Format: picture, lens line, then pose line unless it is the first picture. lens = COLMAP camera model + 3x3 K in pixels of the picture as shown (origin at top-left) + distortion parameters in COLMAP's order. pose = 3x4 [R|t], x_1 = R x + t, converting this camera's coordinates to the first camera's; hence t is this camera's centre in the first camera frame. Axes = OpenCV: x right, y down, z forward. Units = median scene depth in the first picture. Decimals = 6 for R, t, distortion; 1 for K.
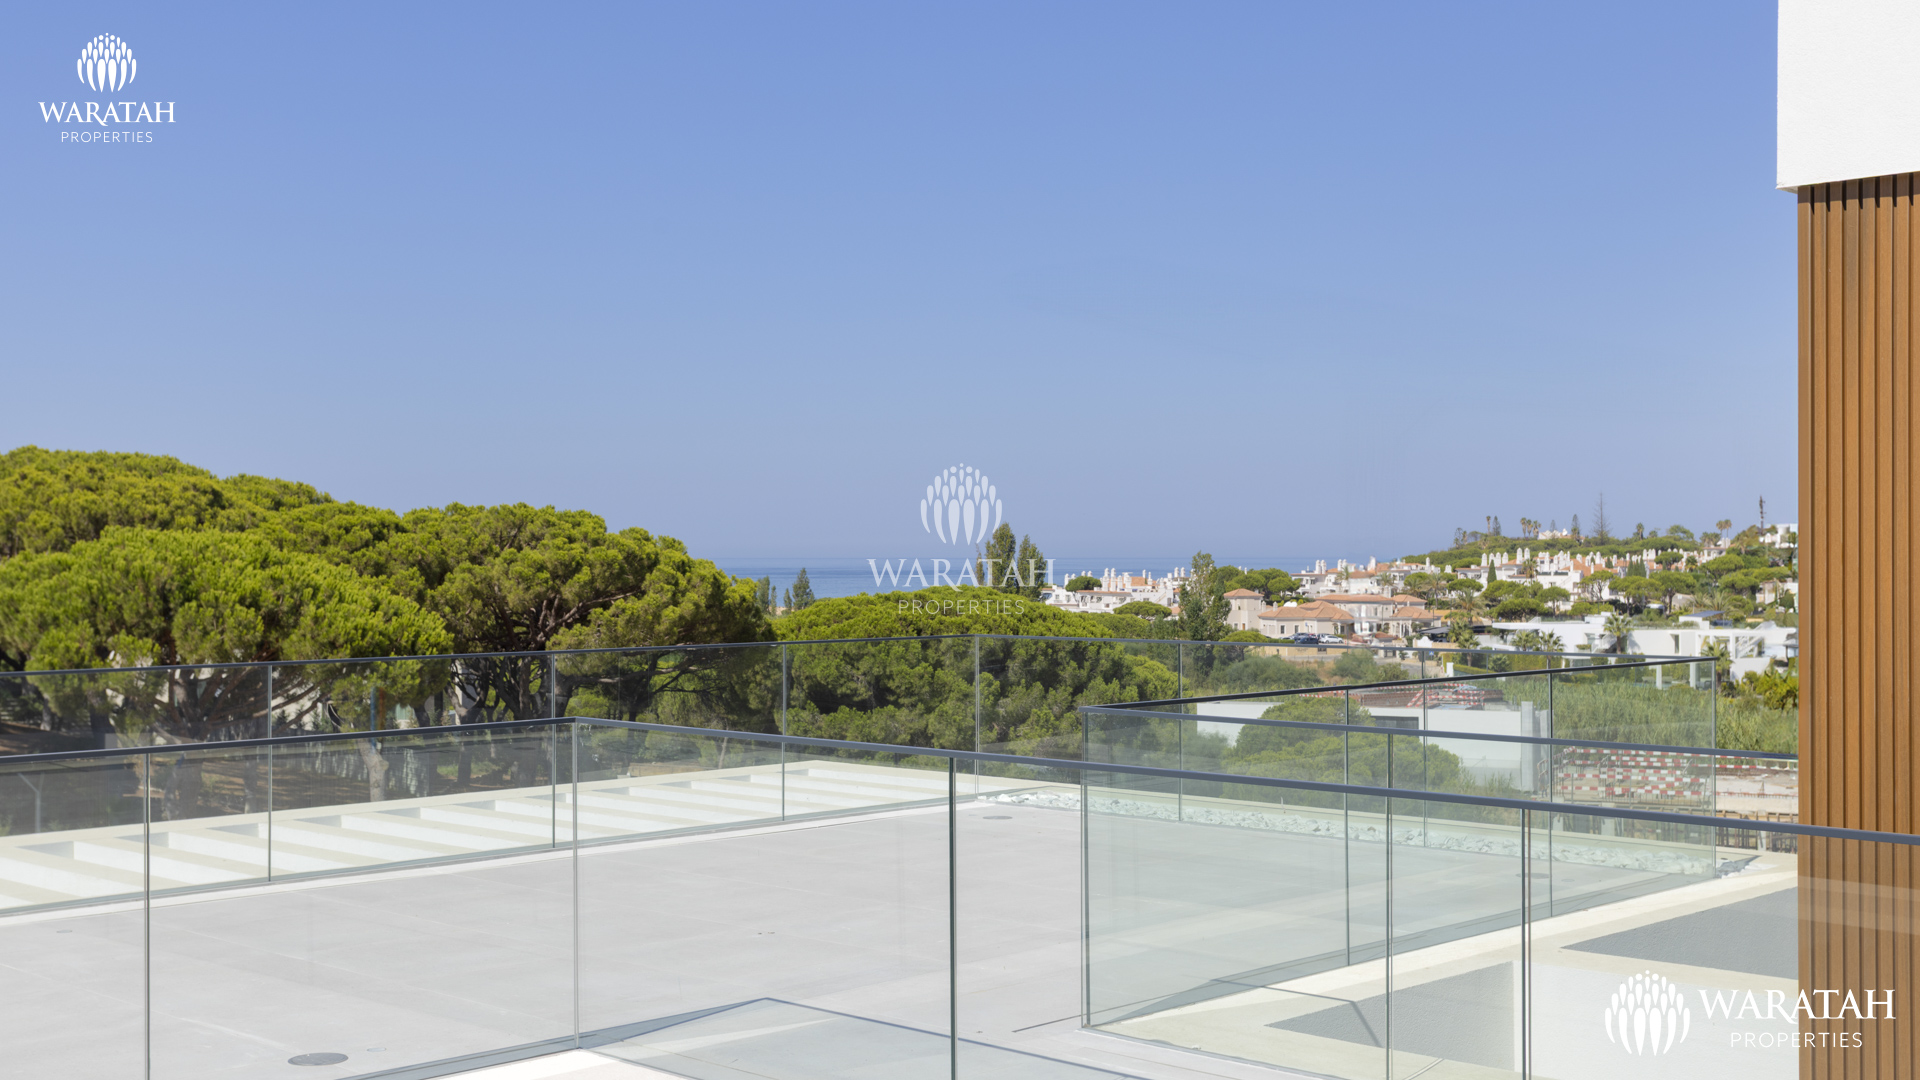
lens RADIAL K [[2196.4, 0, 960.0], [0, 2196.4, 540.0], [0, 0, 1]] dist [-0.003787, -0.000101]
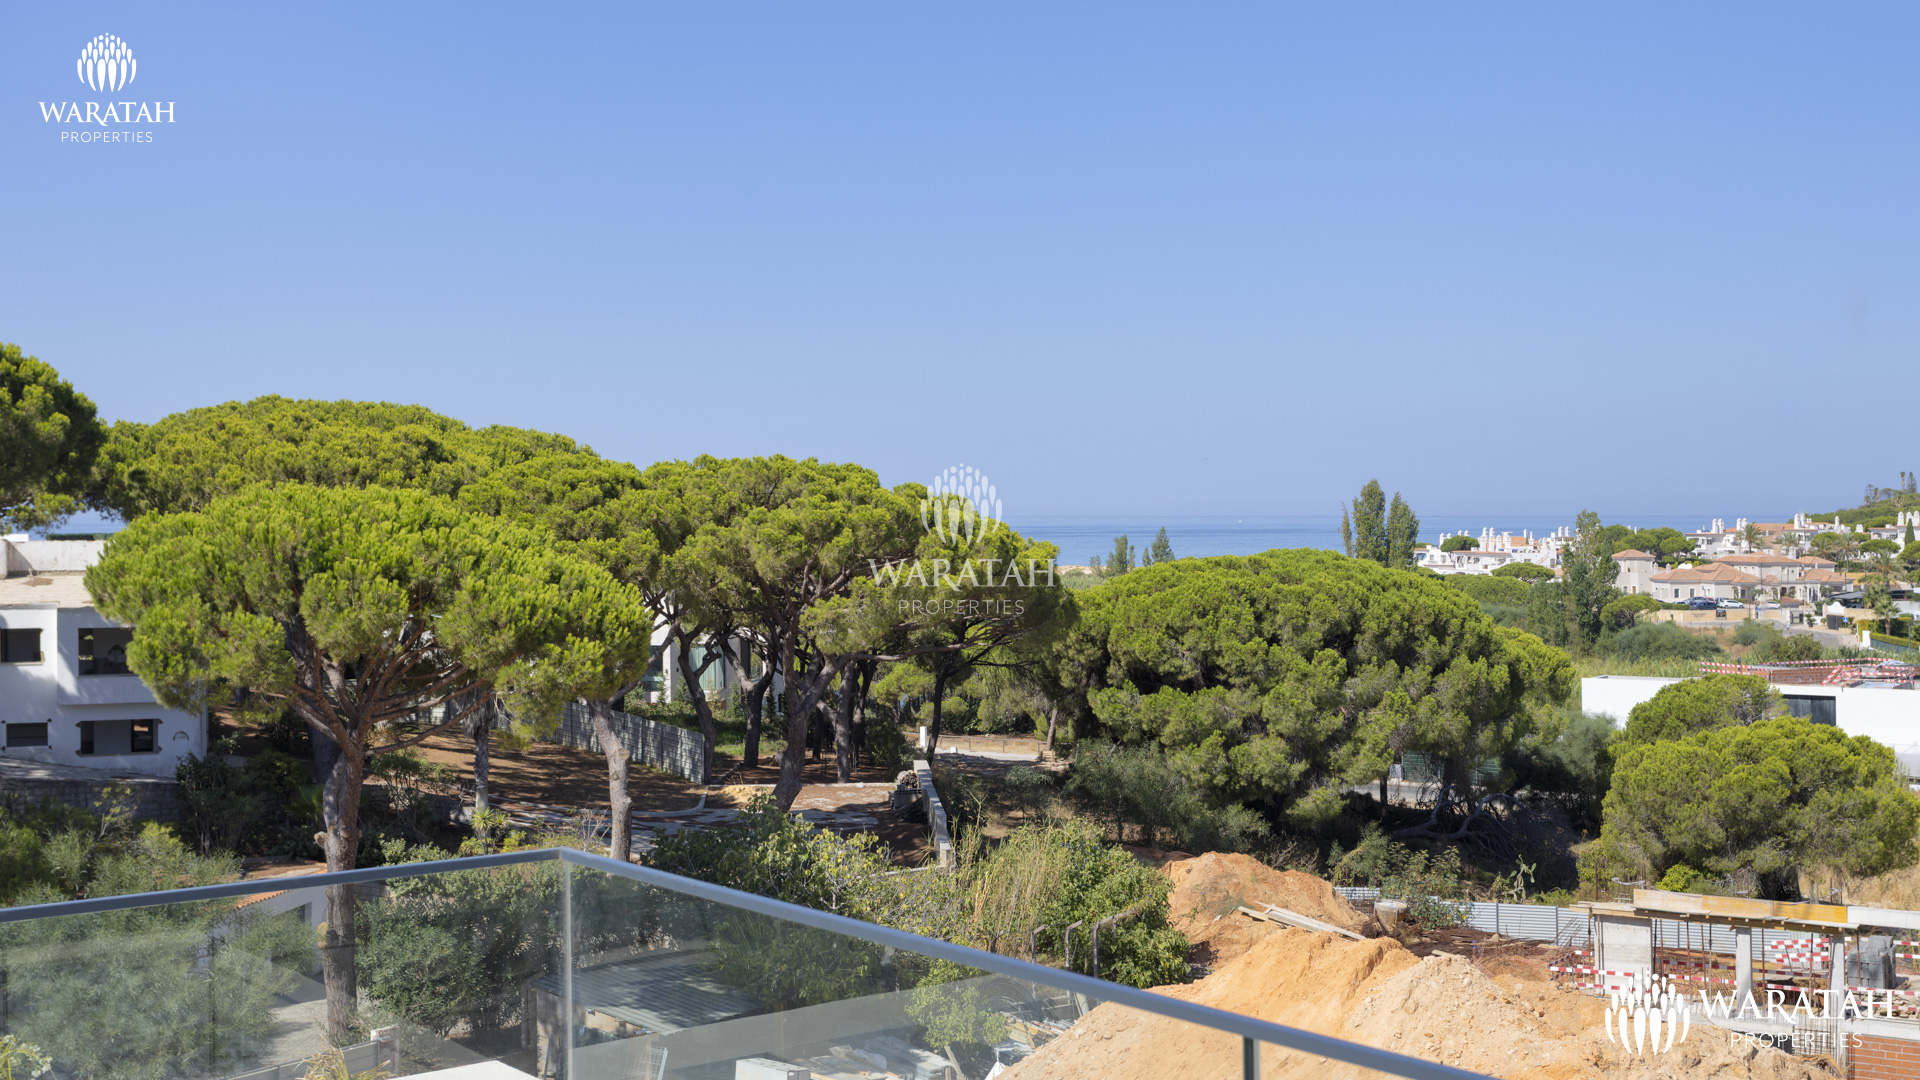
lens RADIAL K [[2246.4, 0, 1007.0], [0, 2246.4, 449.0], [0, 0, 1]] dist [0.006341, 0.008744]
pose [[0.989761, -0.003525, -0.142689, 0.016601], [0.000432, 0.999764, -0.021705, 0.000188], [0.142732, 0.021421, 0.989530, 0.126943]]
